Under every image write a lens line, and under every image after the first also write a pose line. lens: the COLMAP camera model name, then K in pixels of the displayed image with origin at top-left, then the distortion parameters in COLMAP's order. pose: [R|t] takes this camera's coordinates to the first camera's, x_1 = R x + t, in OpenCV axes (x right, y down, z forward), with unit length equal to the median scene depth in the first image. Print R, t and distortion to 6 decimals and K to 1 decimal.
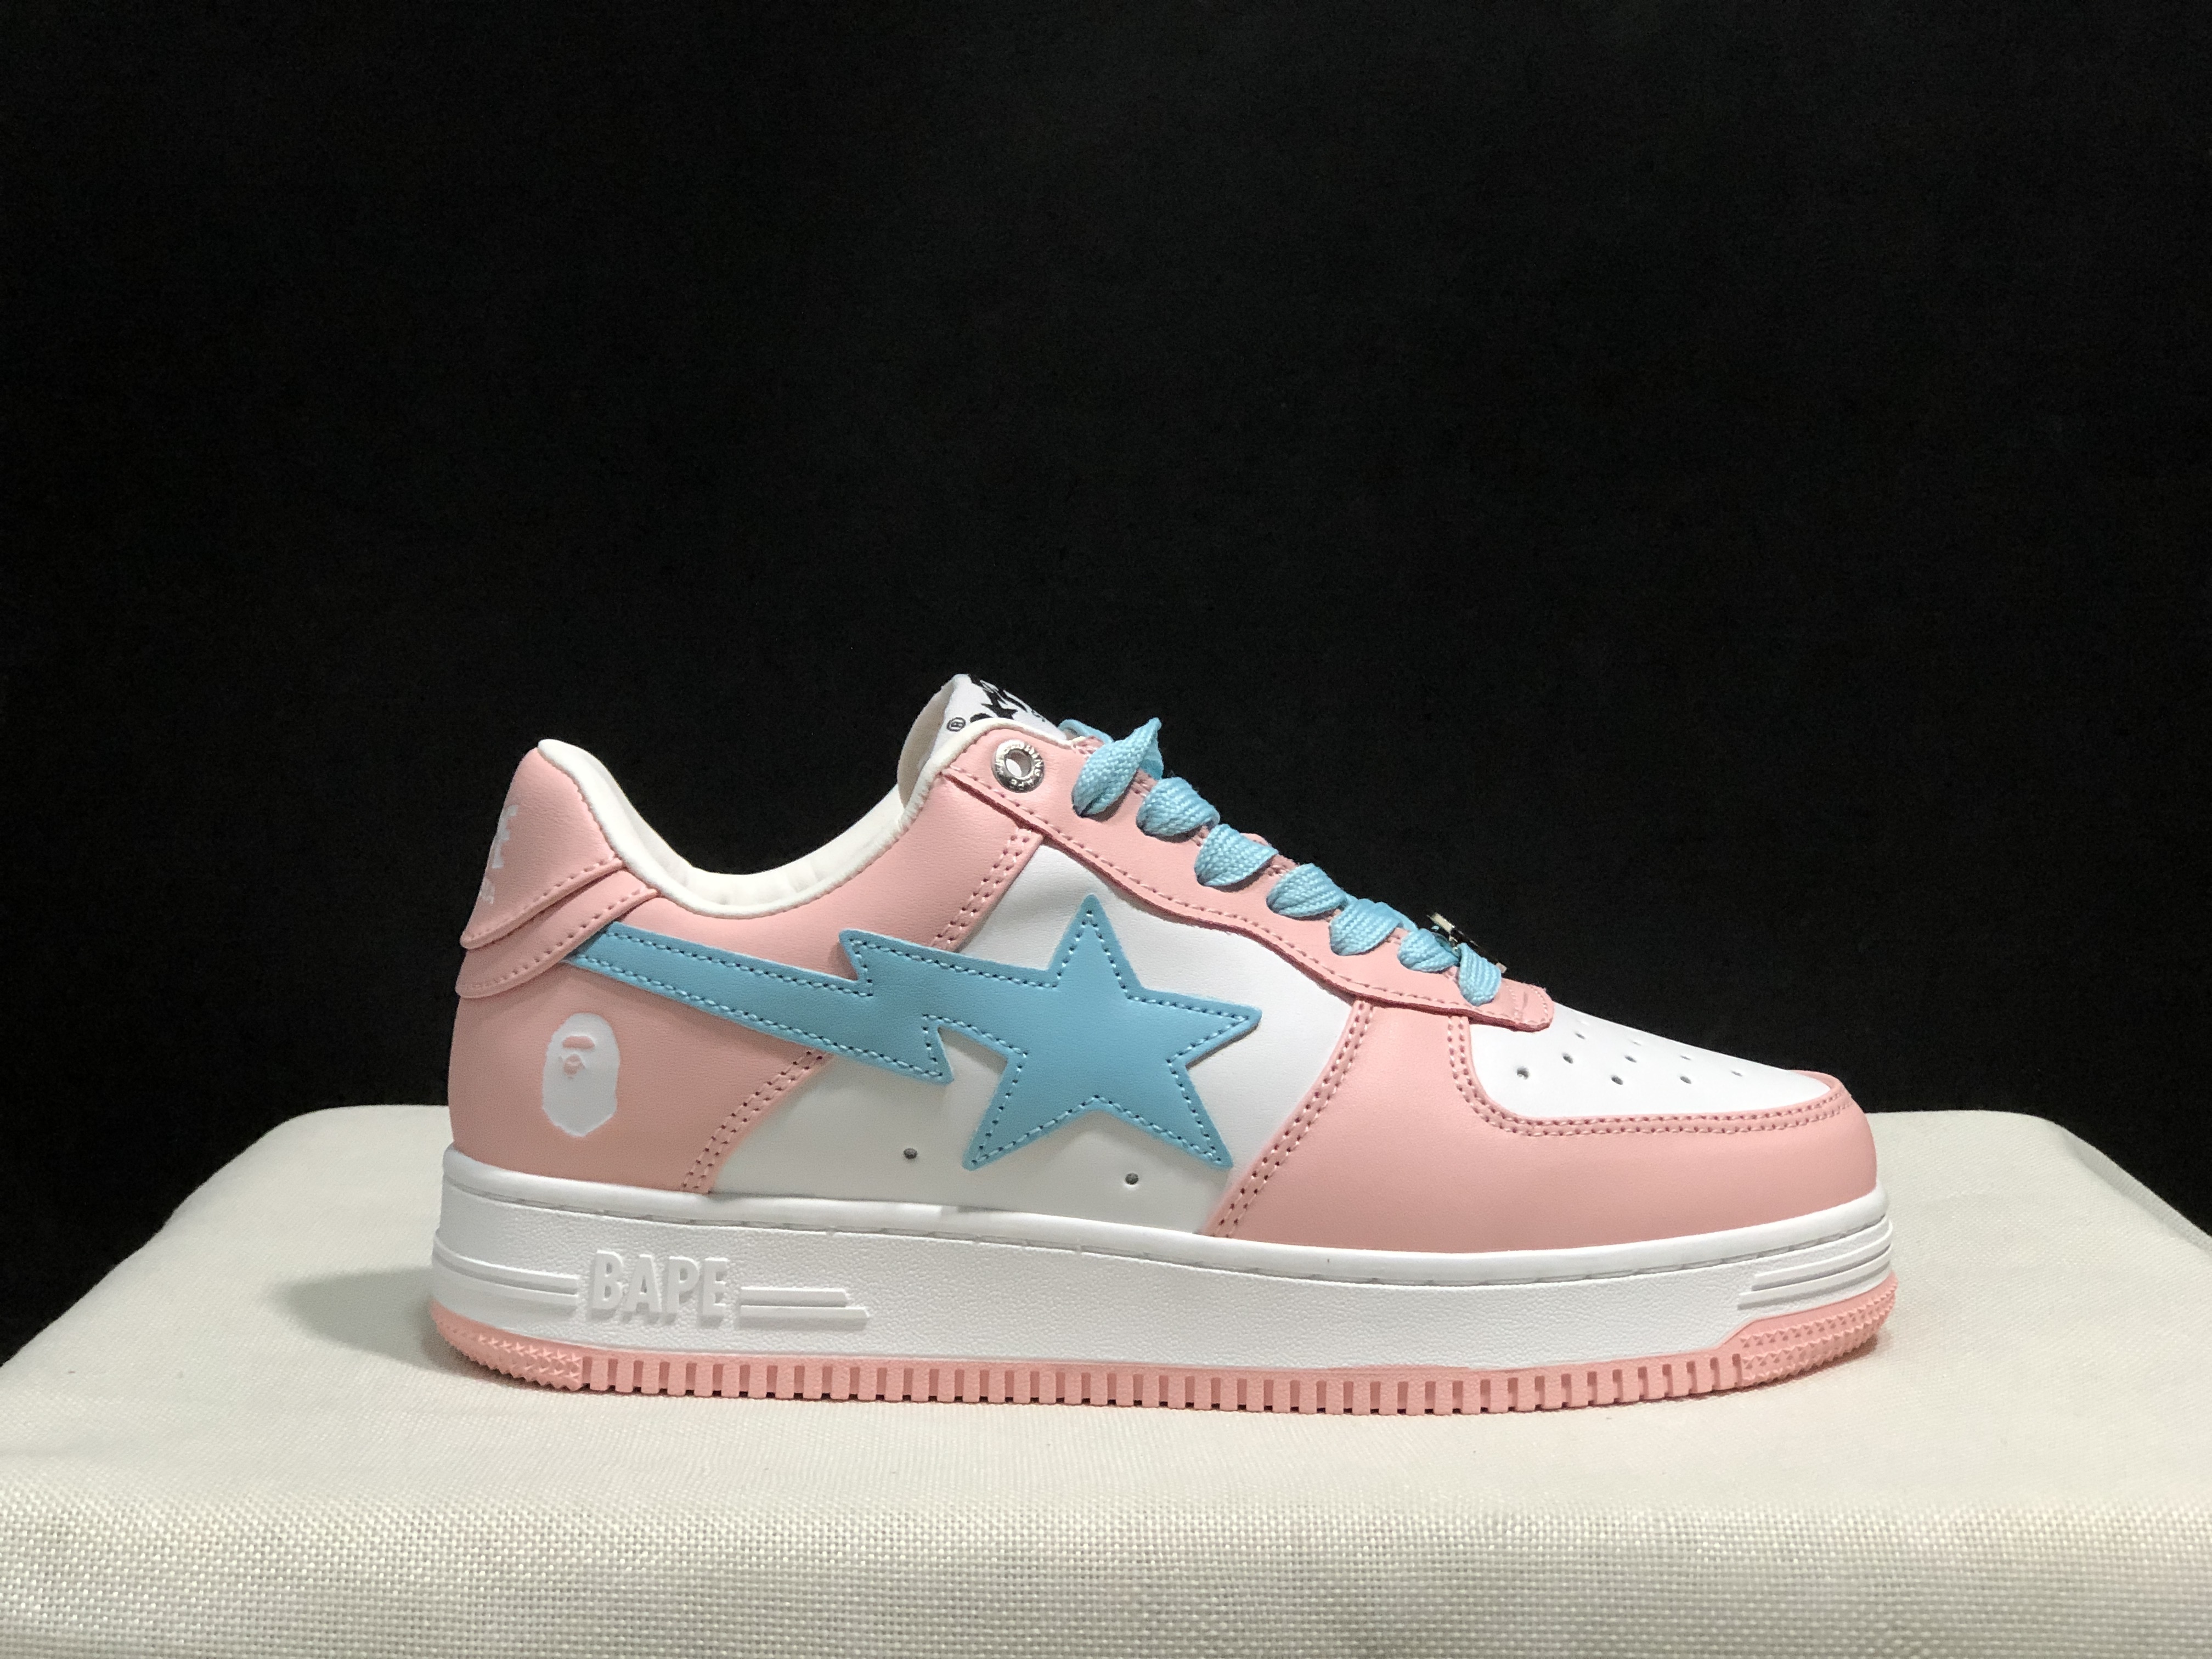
lens RADIAL K [[3655.2, 0, 1109.0], [0, 3655.2, 836.7], [0, 0, 1]] dist [-0.004087, 0.000000]
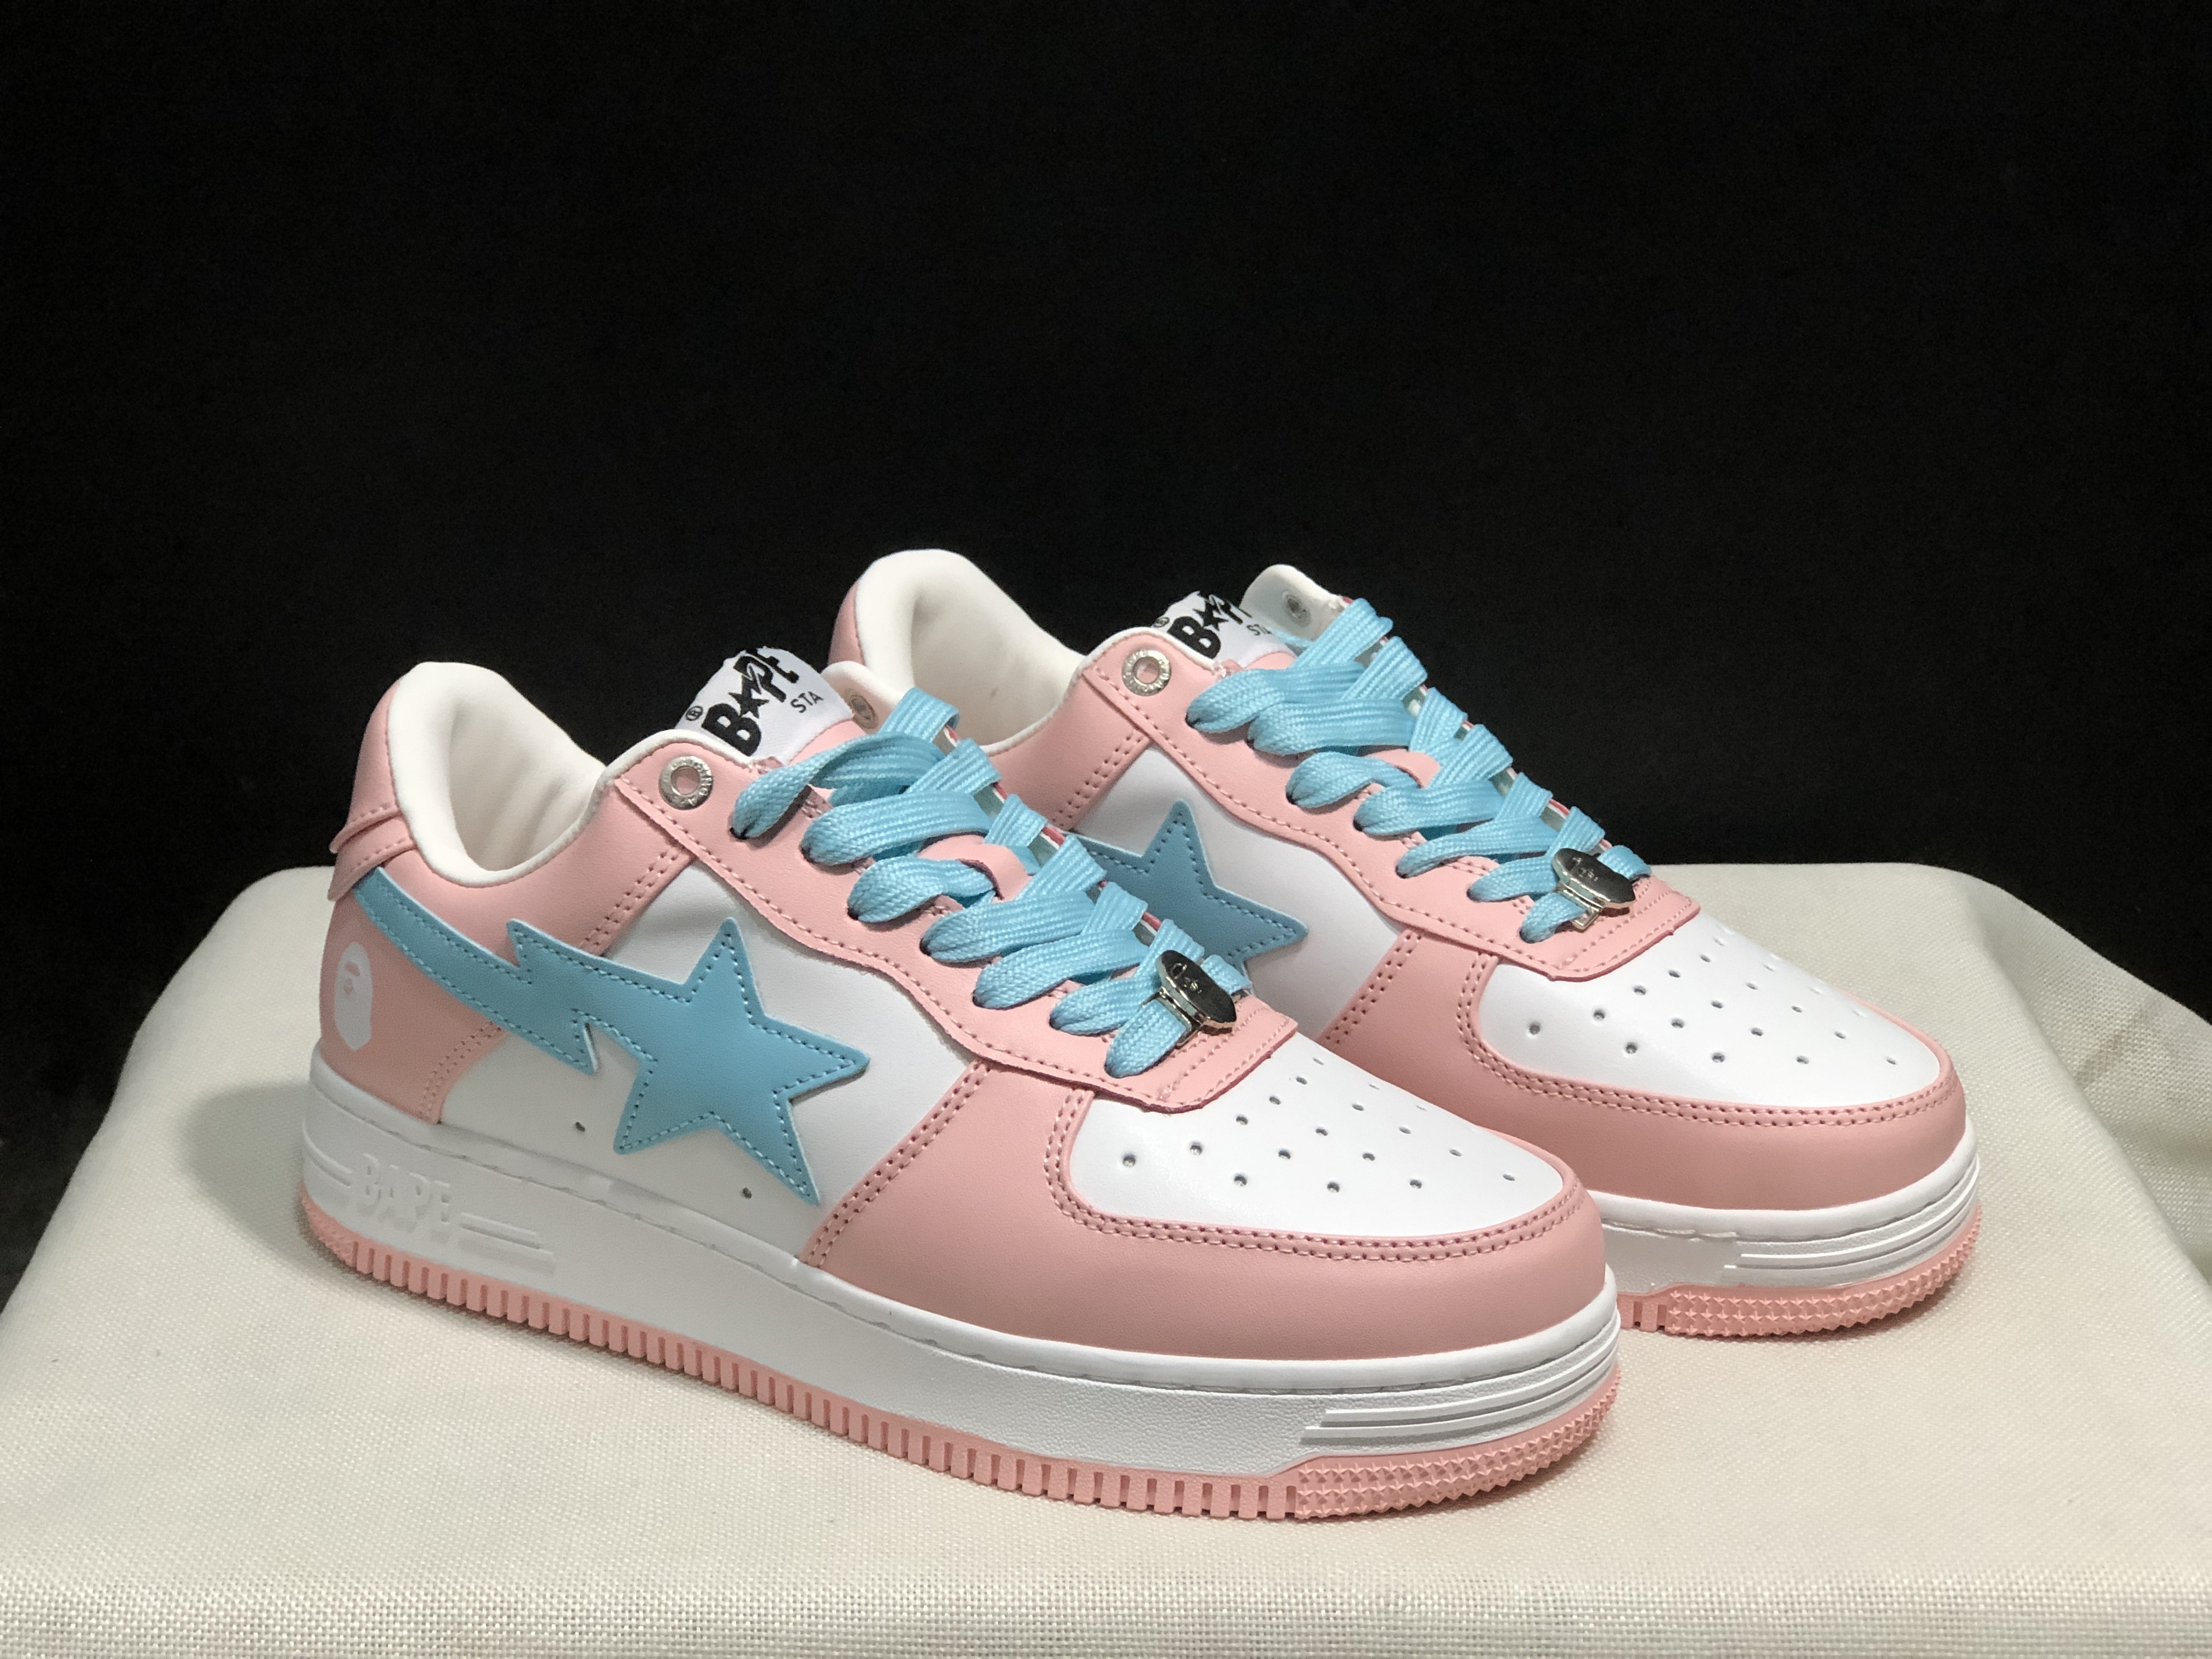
lens RADIAL K [[3655.2, 0, 1103.9], [0, 3655.2, 821.6], [0, 0, 1]] dist [-0.004087, 0.000000]
pose [[0.869908, 0.154917, -0.468252, 0.556810], [-0.060547, 0.975753, 0.210336, -0.230557], [0.489483, -0.154621, 0.858195, 0.178725]]
